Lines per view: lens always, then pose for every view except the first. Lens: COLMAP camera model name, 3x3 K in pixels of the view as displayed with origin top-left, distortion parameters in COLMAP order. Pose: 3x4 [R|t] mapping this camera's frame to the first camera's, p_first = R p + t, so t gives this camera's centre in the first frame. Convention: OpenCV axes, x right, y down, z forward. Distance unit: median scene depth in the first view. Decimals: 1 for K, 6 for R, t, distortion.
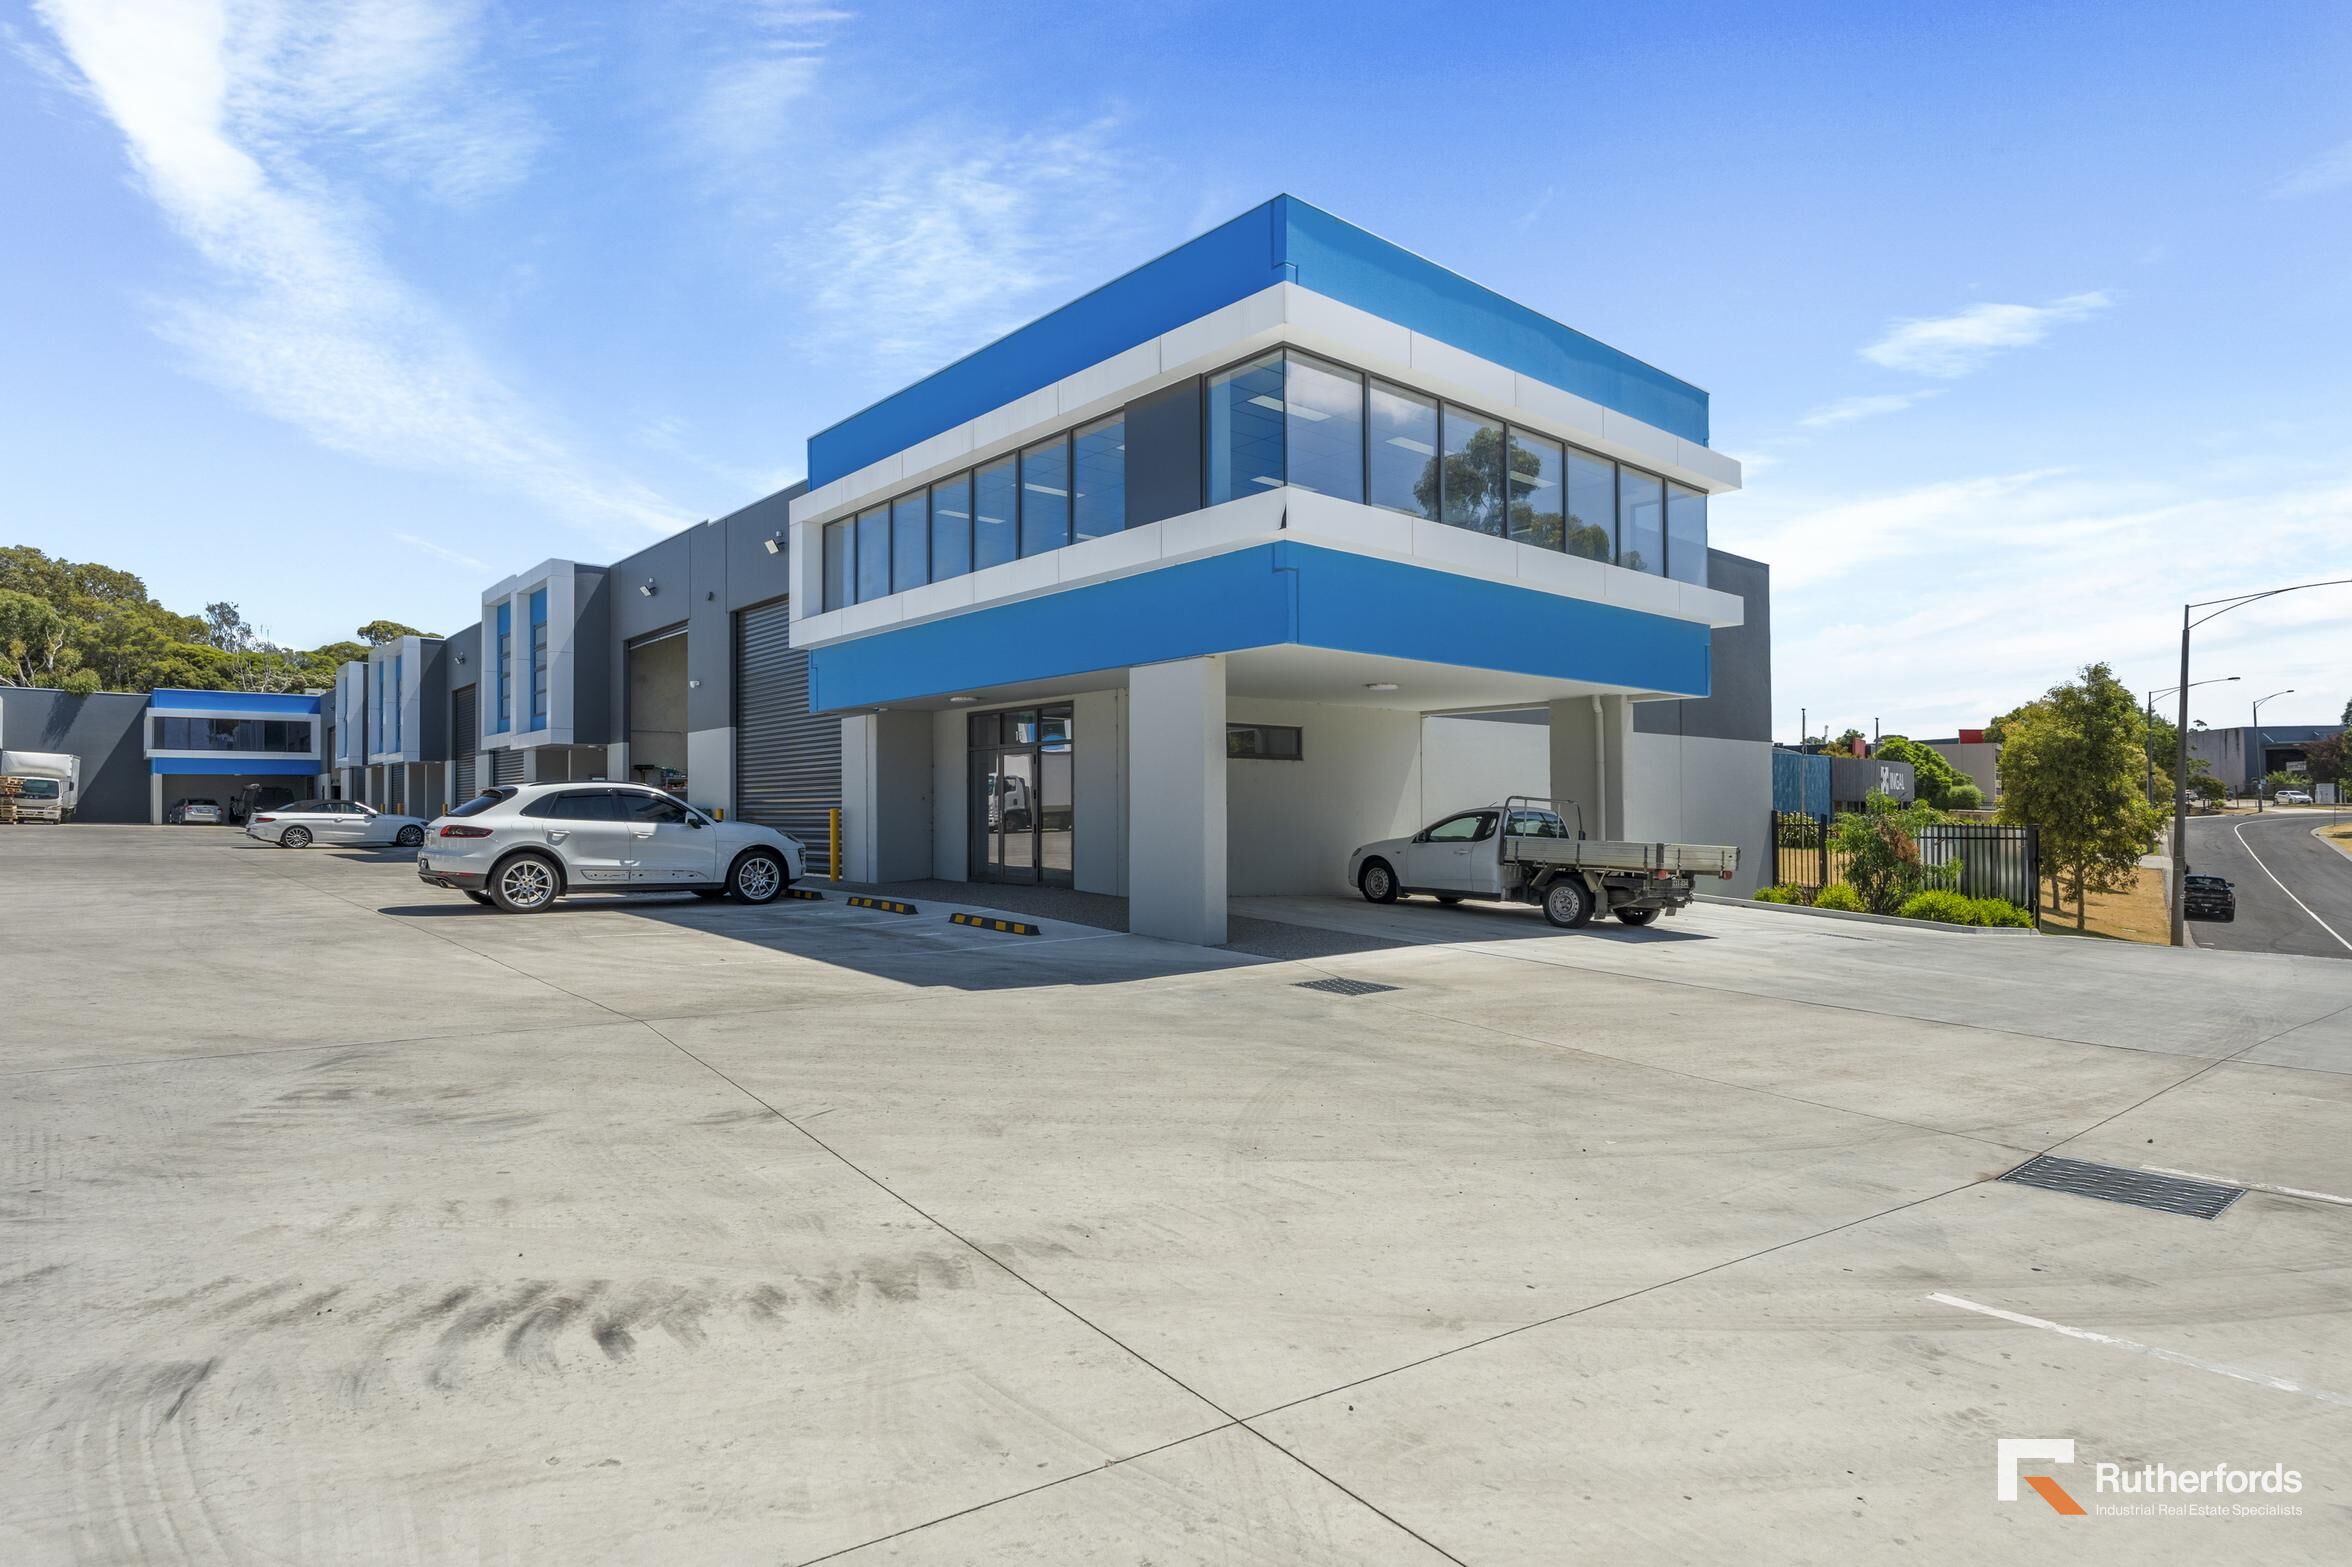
lens RADIAL K [[1267.6, 0, 1175.5], [0, 1267.6, 816.0], [0, 0, 1]] dist [-0.011975, -0.000310]
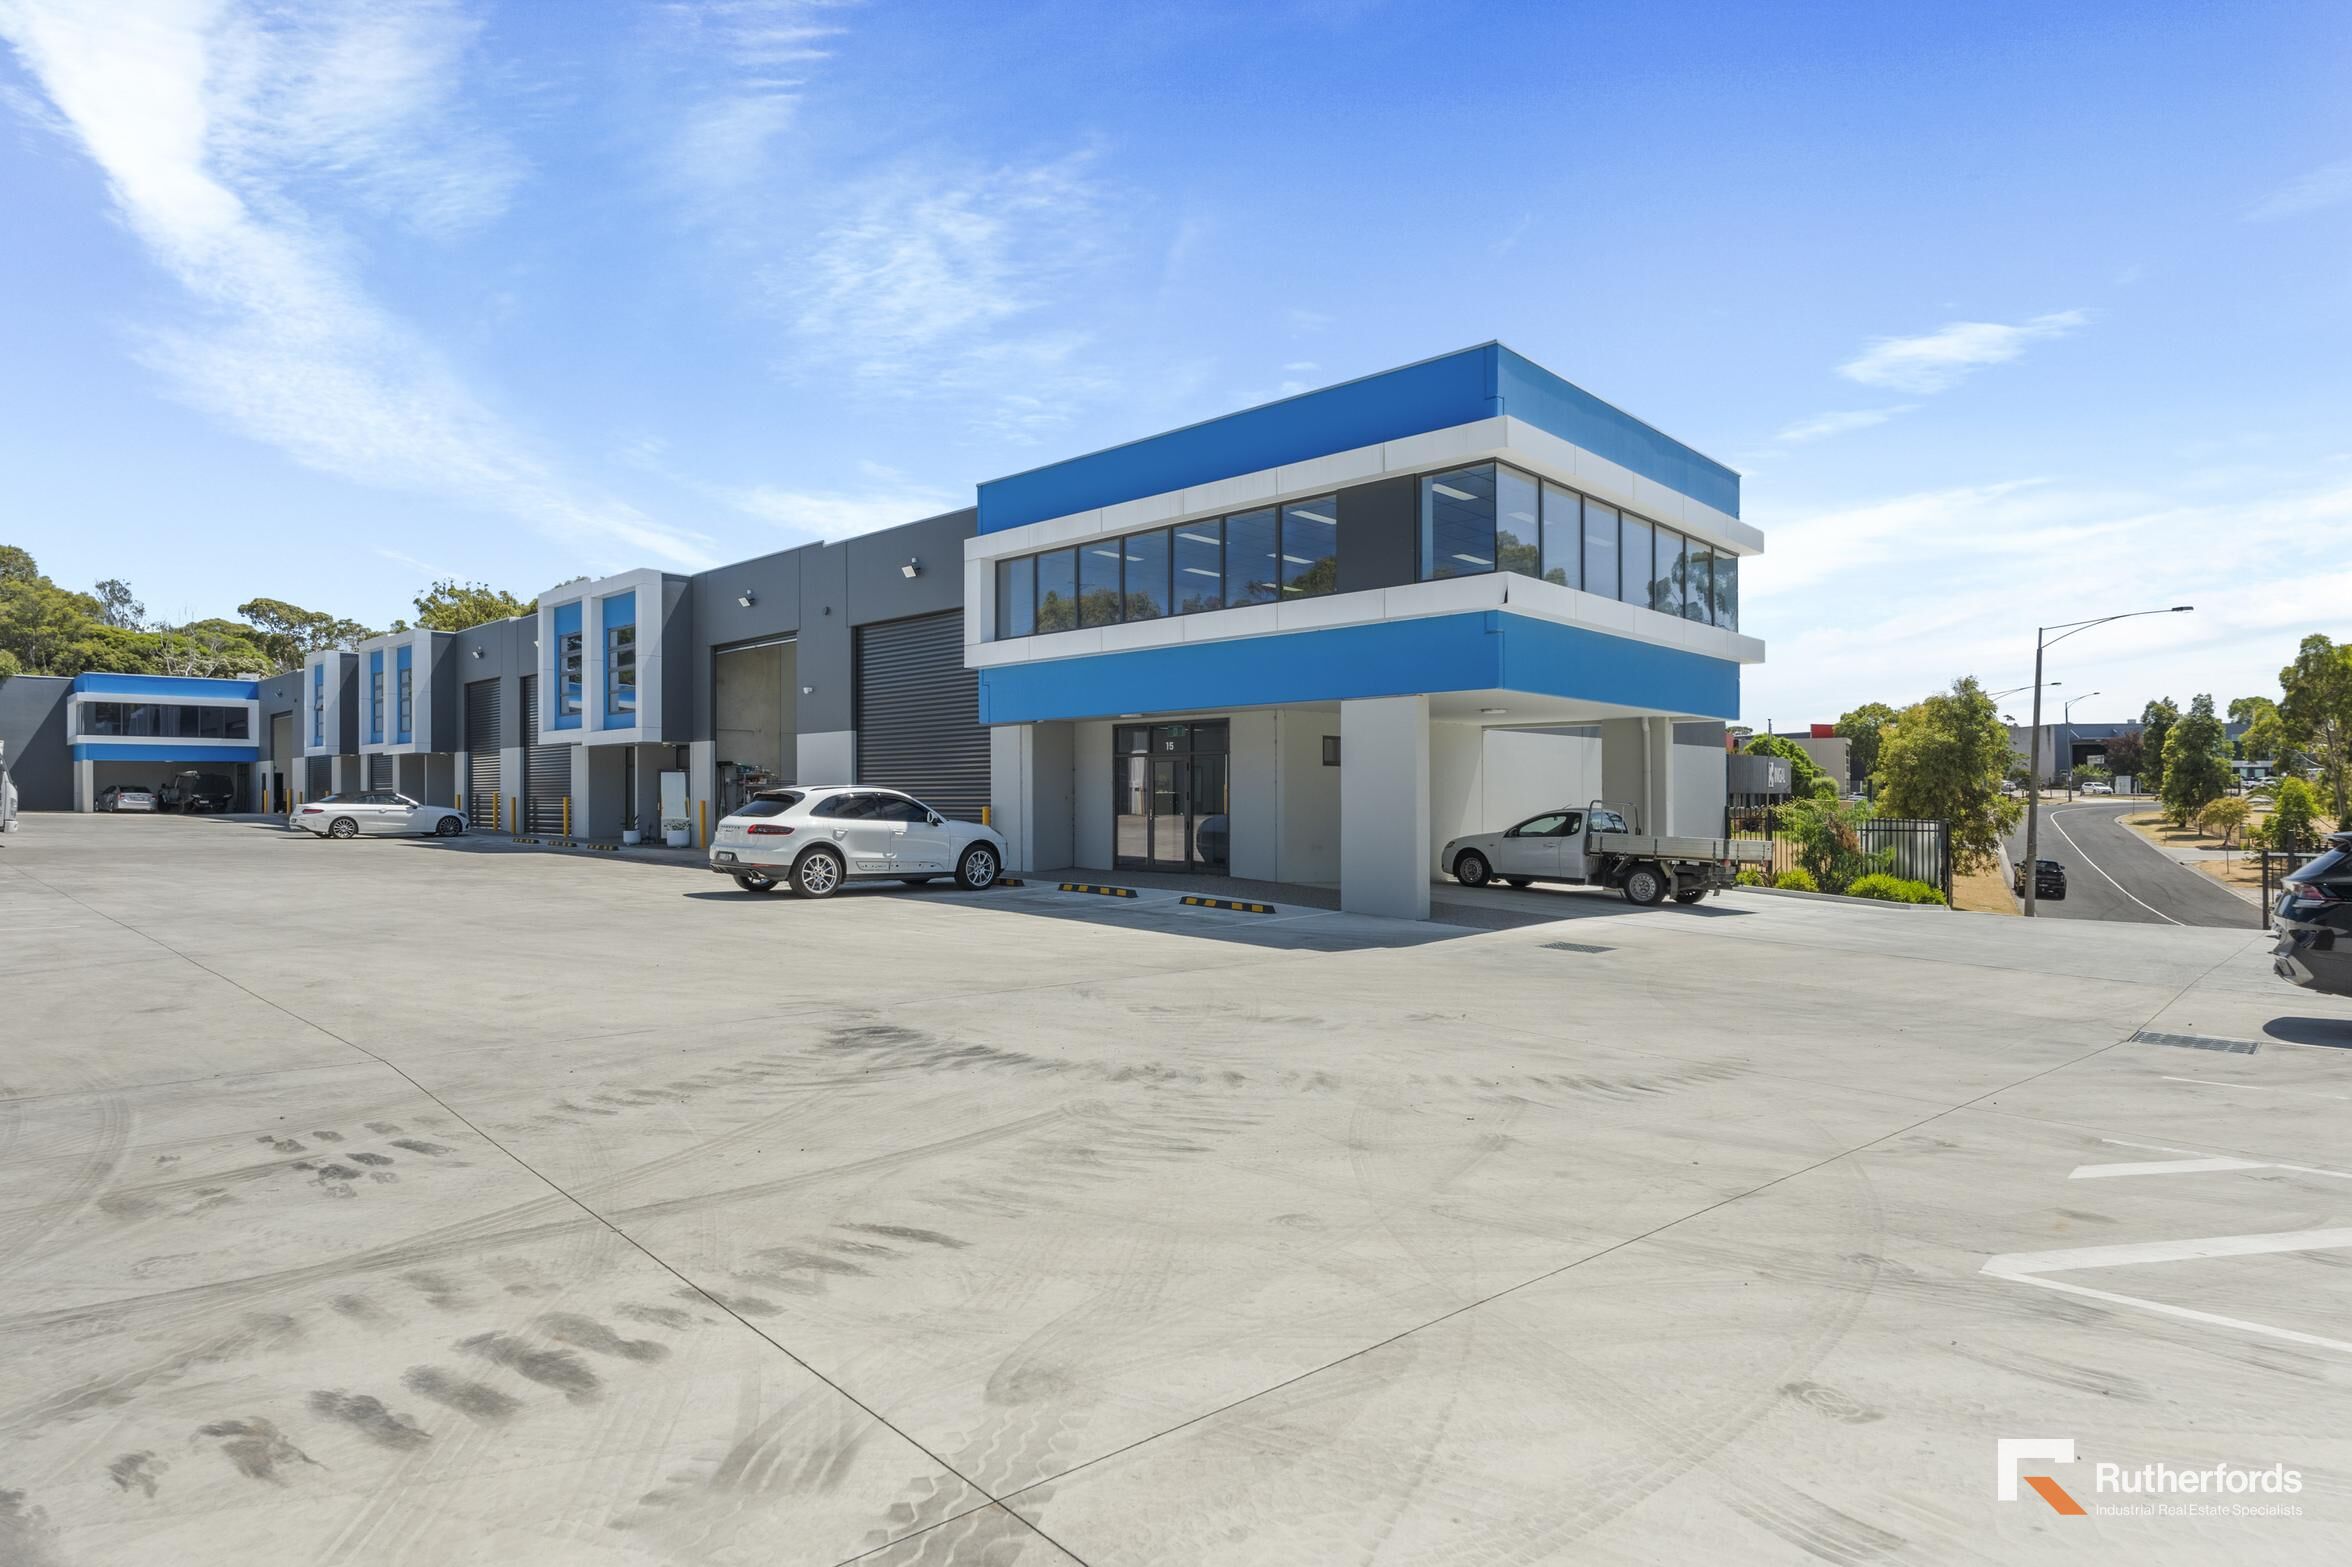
lens RADIAL K [[1267.6, 0, 1175.5], [0, 1267.6, 816.0], [0, 0, 1]] dist [-0.011975, -0.000310]
pose [[0.994730, 0.000905, 0.102521, -0.180271], [-0.002125, 0.999928, 0.011790, -0.009221], [-0.102503, -0.011946, 0.994661, -0.129084]]
